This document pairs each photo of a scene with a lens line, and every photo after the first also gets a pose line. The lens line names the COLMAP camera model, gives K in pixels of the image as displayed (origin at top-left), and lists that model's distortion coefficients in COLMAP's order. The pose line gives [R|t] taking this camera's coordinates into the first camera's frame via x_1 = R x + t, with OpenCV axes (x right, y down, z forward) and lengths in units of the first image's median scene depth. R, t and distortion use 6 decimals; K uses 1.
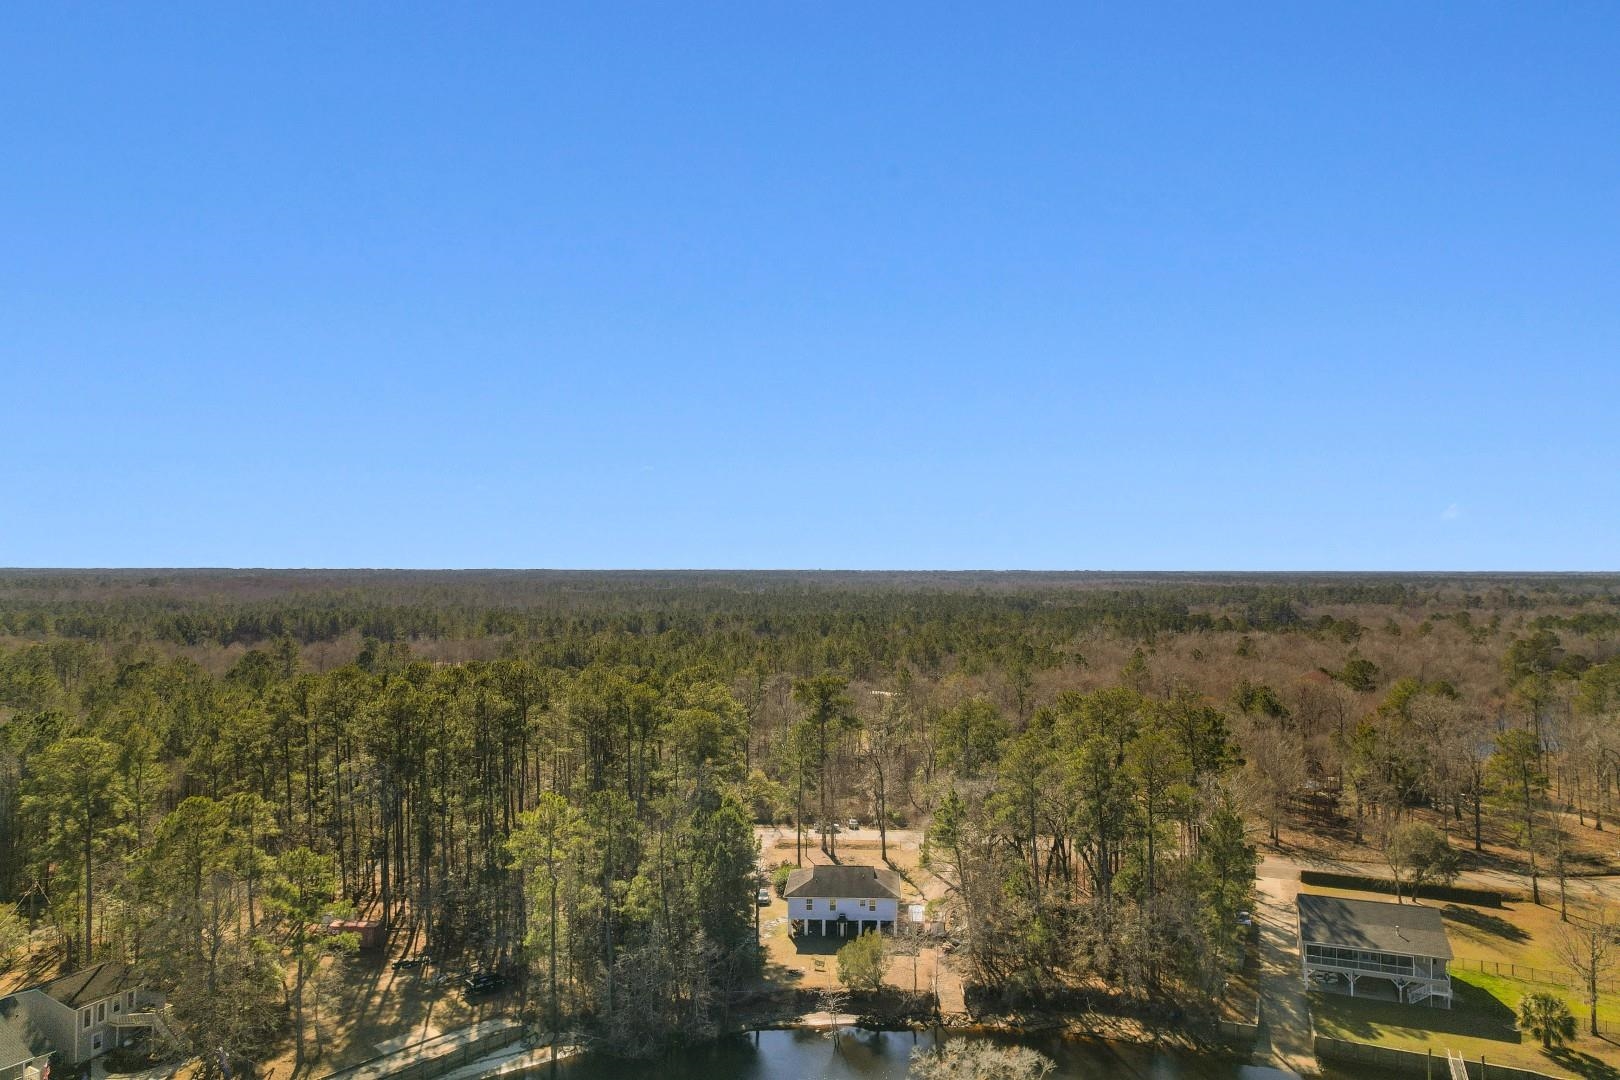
lens RADIAL K [[1056.7, 0, 810.0], [0, 1056.7, 540.0], [0, 0, 1]] dist [-0.086964, 0.077841]
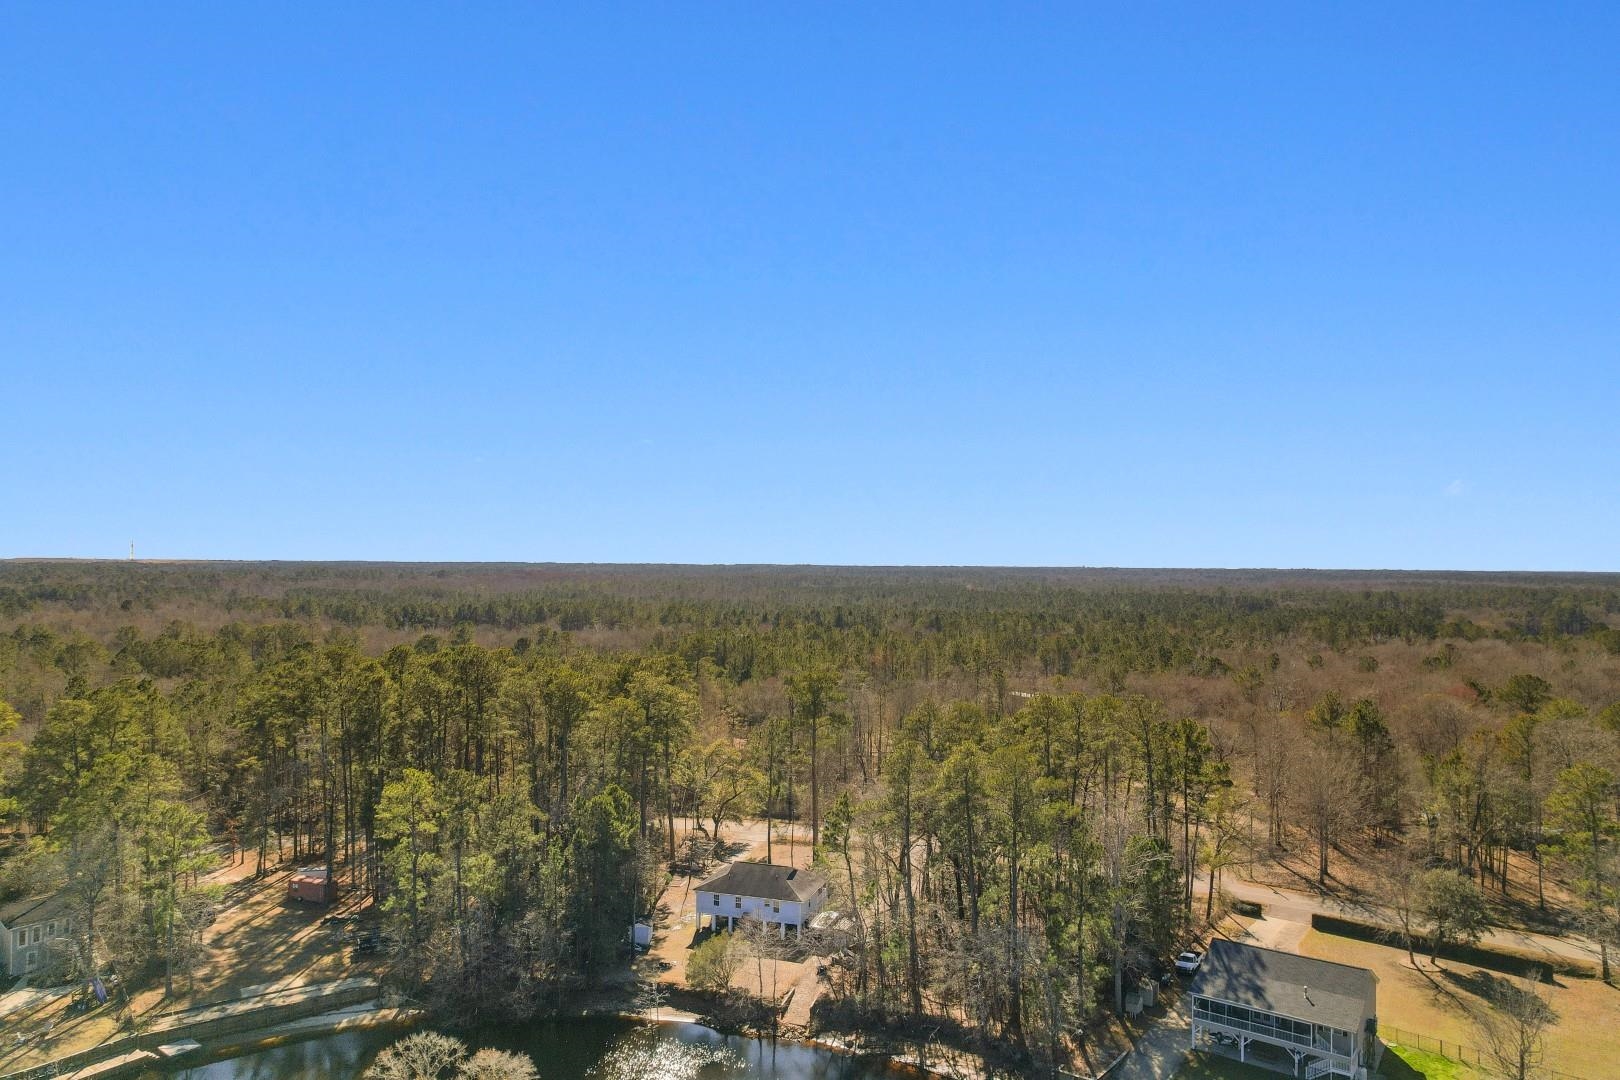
lens RADIAL K [[1056.7, 0, 810.0], [0, 1056.7, 540.0], [0, 0, 1]] dist [-0.086964, 0.077841]
pose [[0.966738, 0.000432, -0.255769, 0.387425], [0.000423, 0.999994, 0.003290, 0.005999], [0.255769, -0.003288, 0.966732, 0.079529]]
